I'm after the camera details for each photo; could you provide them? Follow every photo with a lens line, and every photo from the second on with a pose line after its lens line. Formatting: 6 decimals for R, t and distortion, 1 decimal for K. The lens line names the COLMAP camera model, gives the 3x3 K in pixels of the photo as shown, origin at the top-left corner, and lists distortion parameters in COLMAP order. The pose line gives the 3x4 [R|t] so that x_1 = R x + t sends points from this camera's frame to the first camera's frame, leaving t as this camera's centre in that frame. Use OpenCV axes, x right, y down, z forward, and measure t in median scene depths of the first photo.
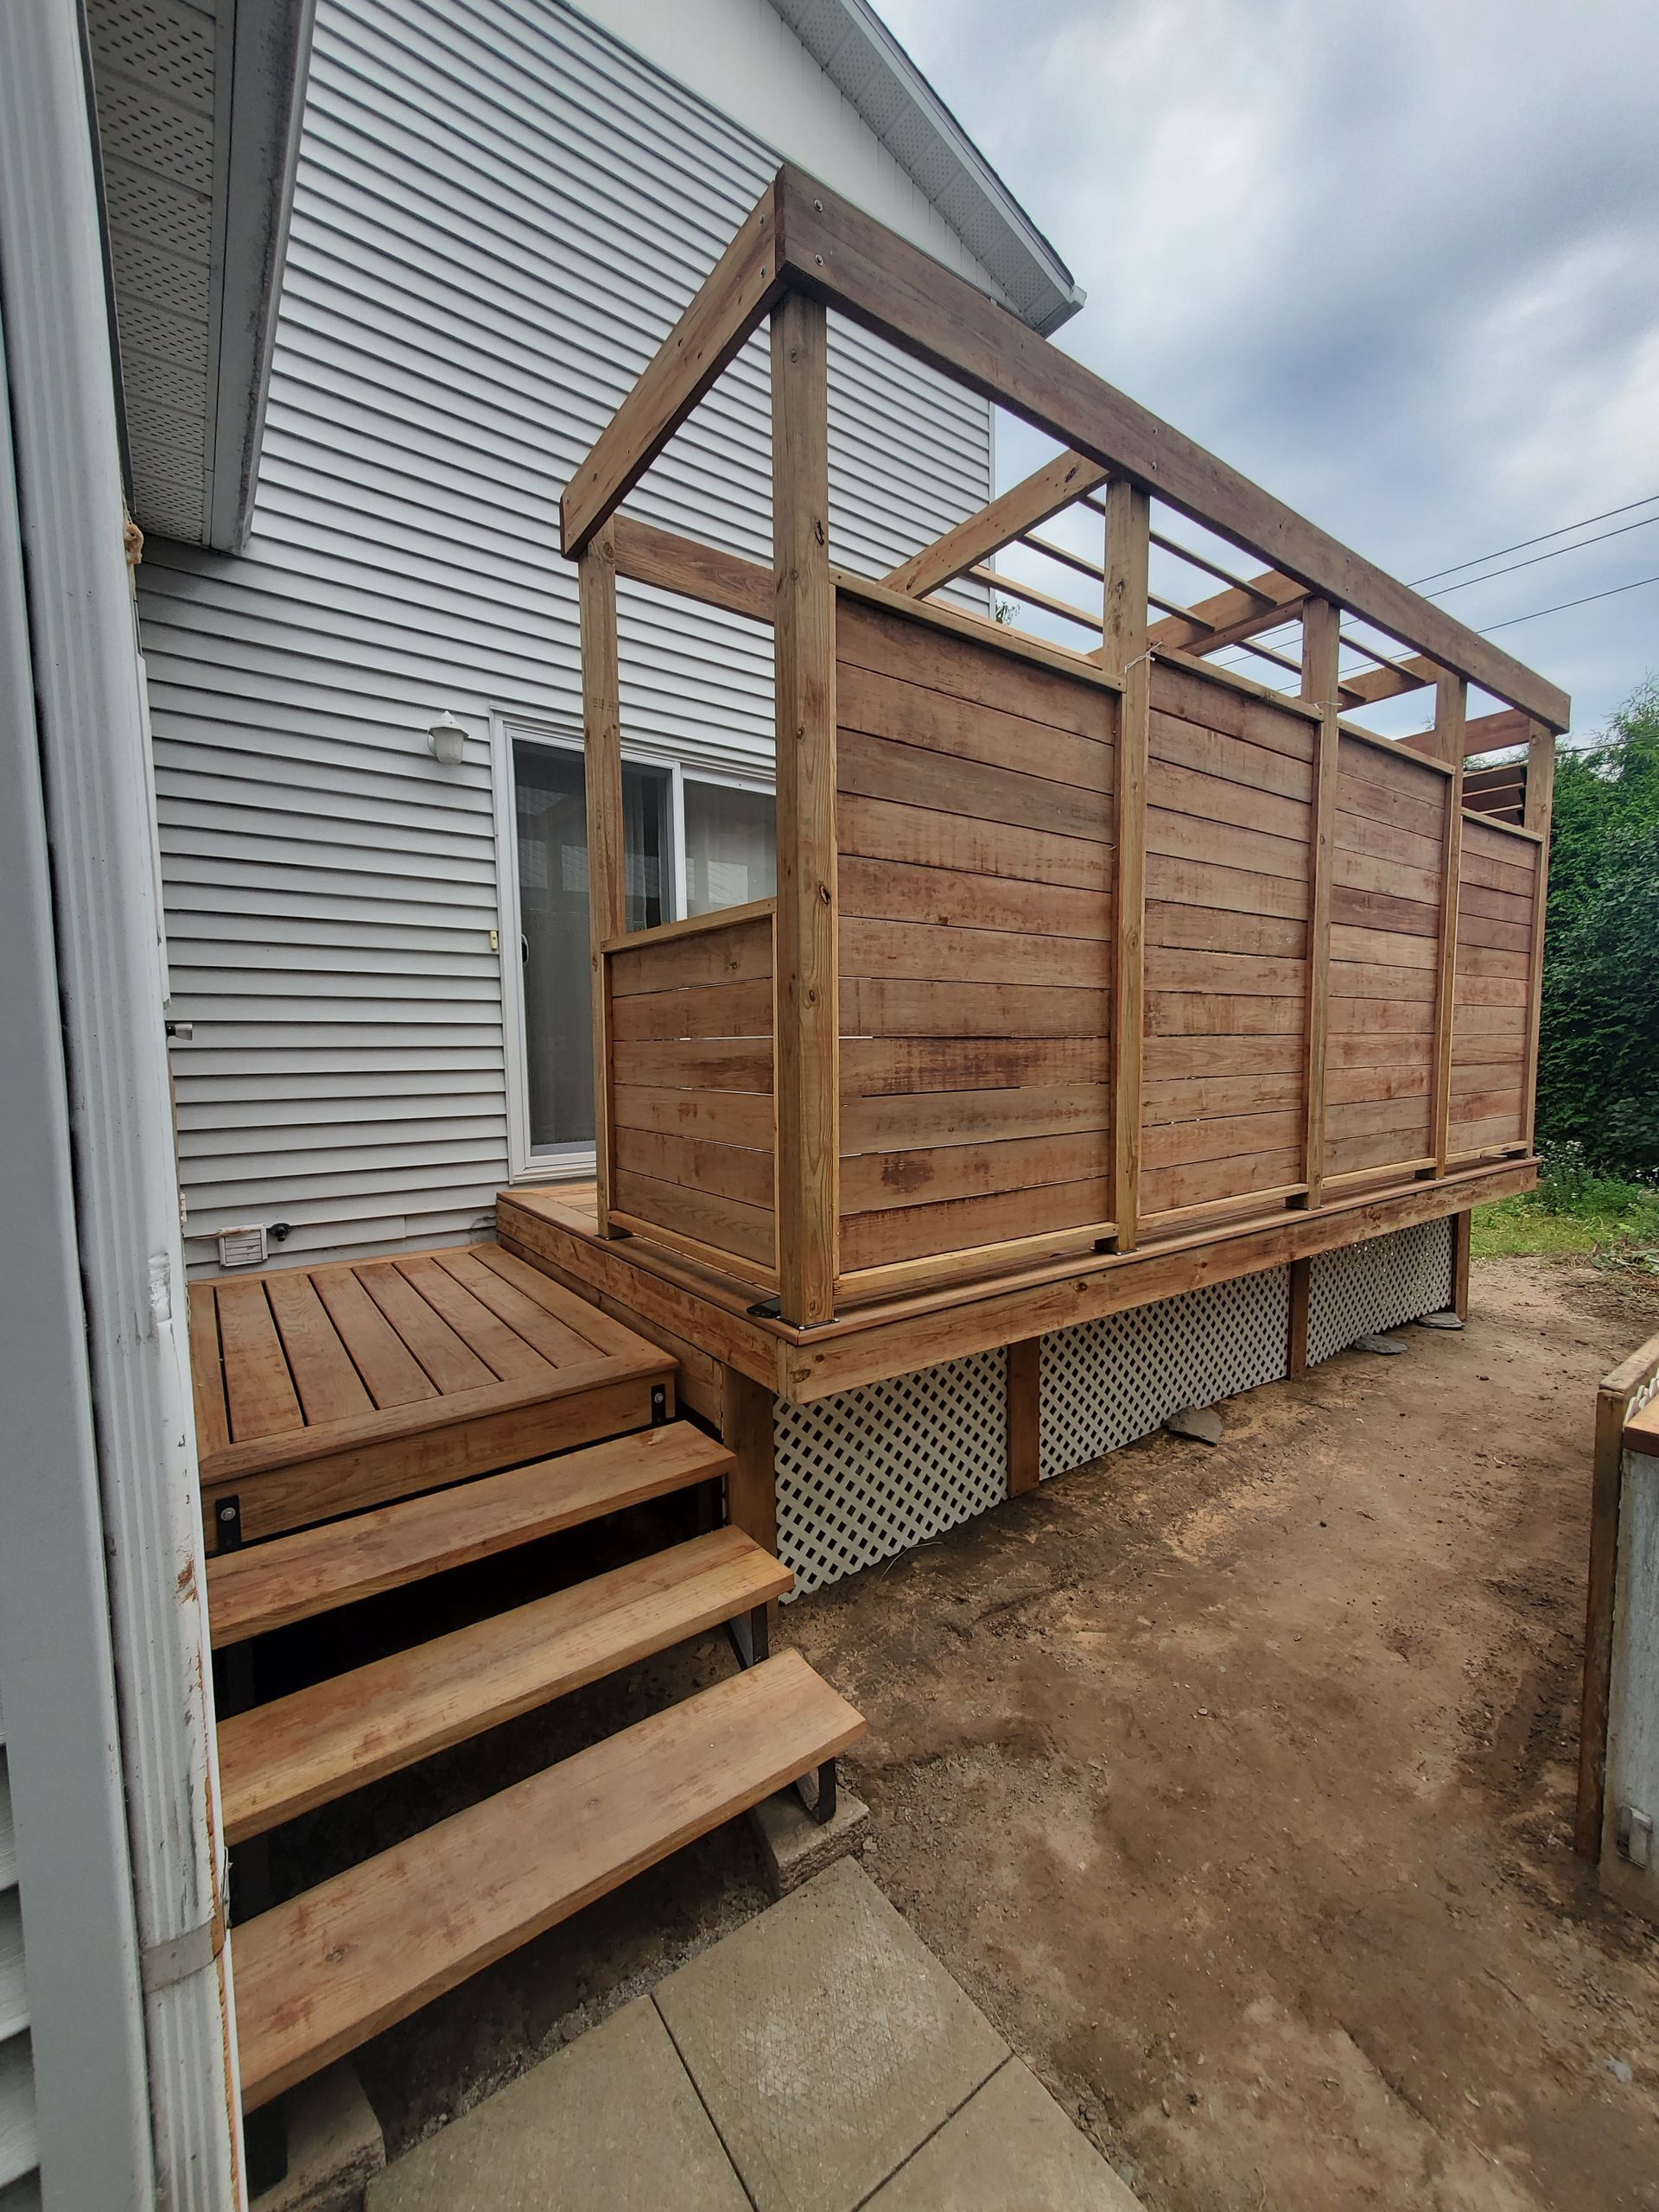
lens RADIAL K [[872.7, 0, 829.8], [0, 872.7, 1114.1], [0, 0, 1]] dist [0.014301, -0.005514]
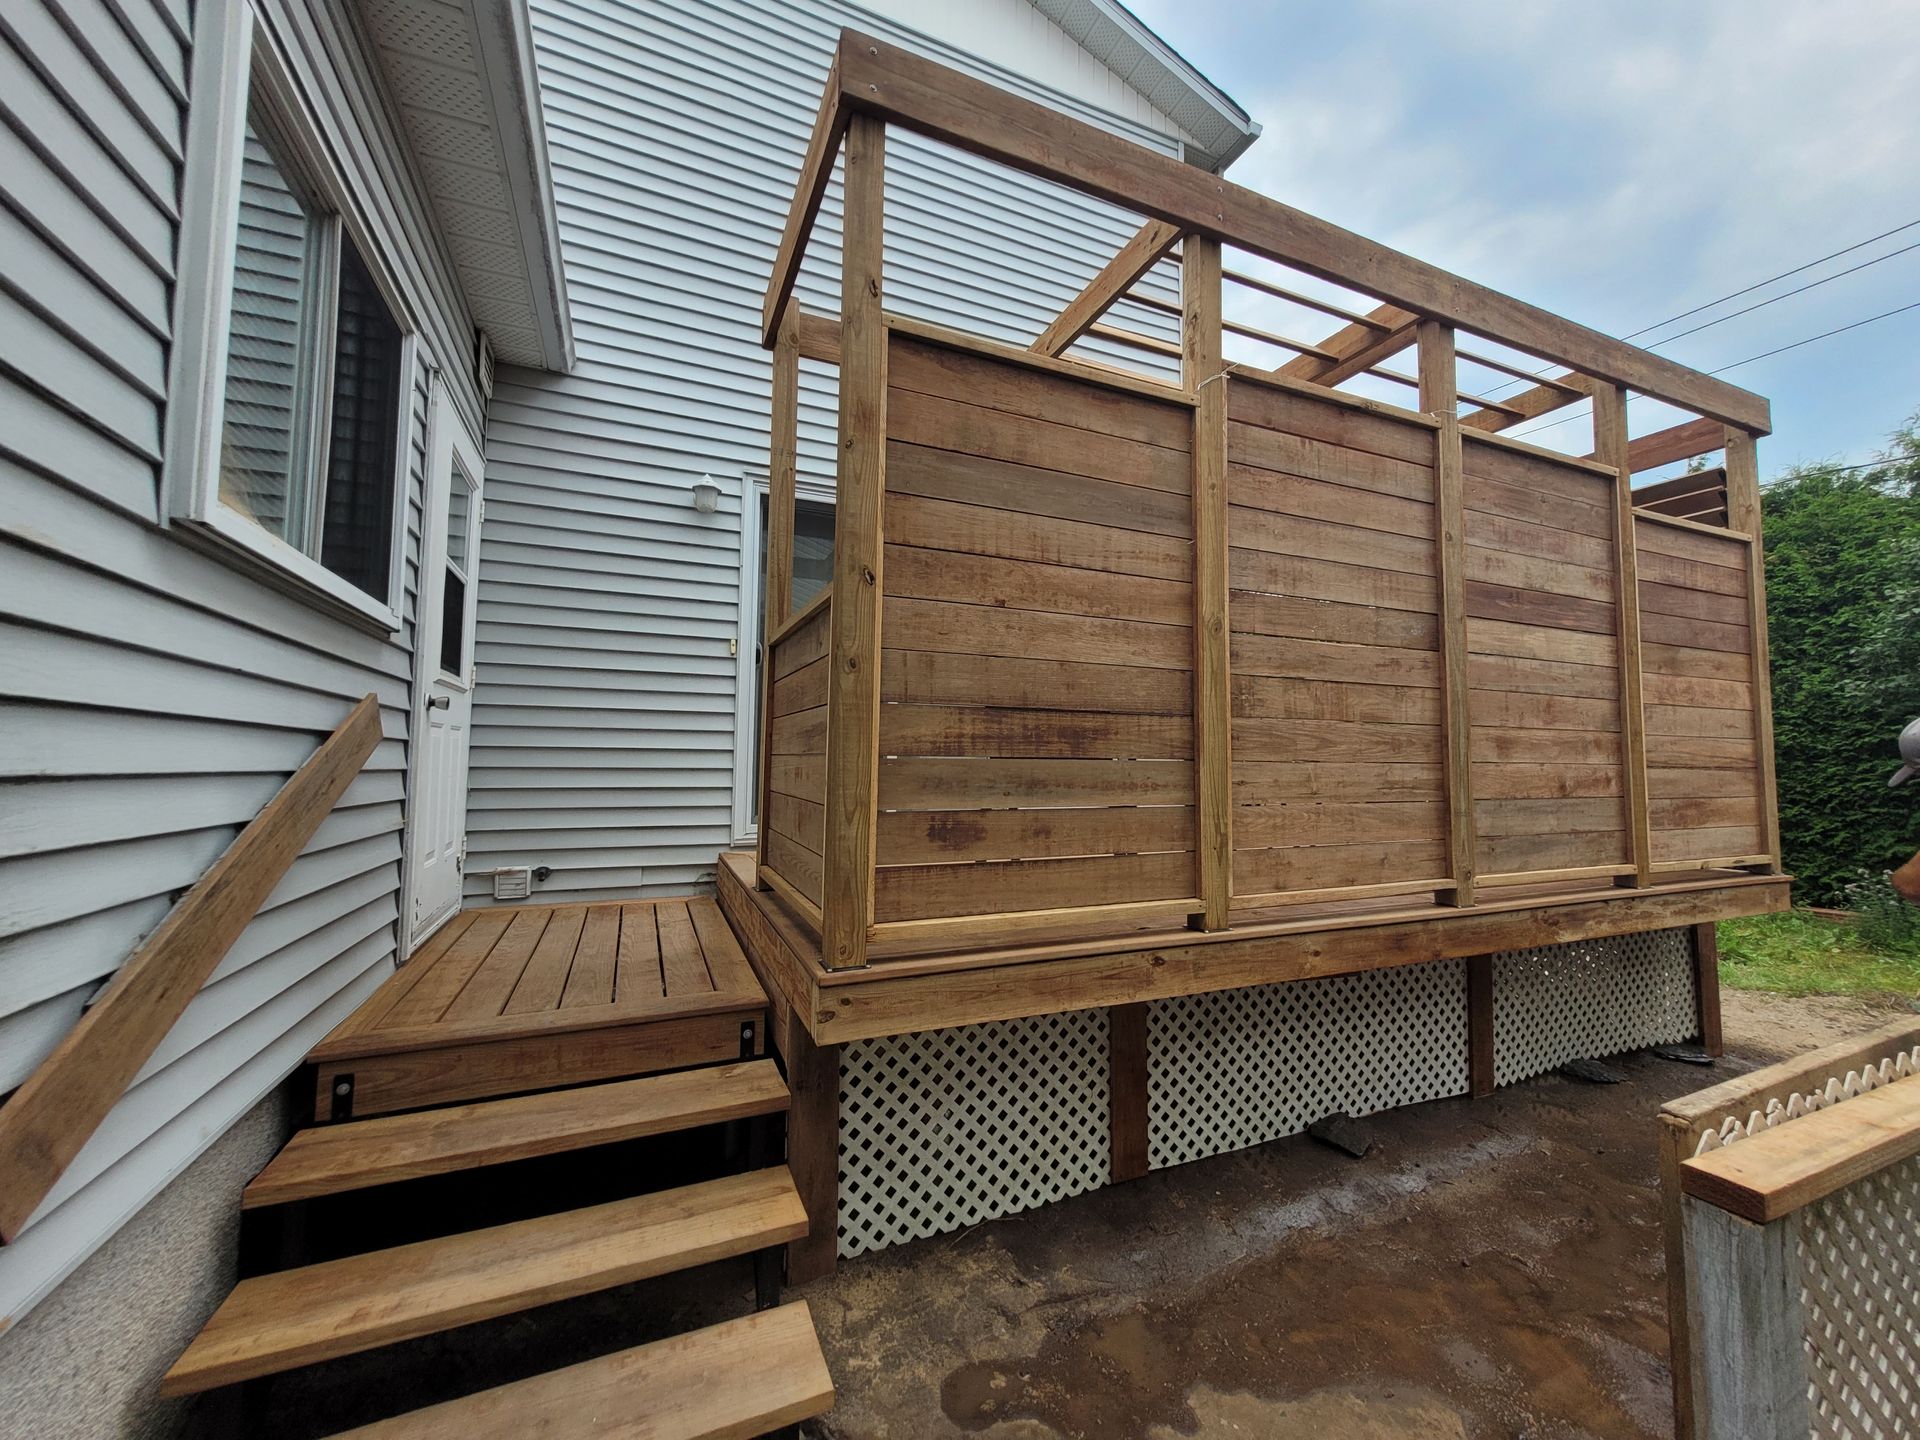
lens RADIAL K [[743.6, 0, 964.9], [0, 743.6, 709.6], [0, 0, 1]] dist [0.009984, -0.002421]
pose [[0.977349, 0.007266, -0.211508, 0.210410], [-0.037909, 0.989257, -0.141186, 0.034531], [0.208210, 0.146006, 0.967125, 0.072133]]
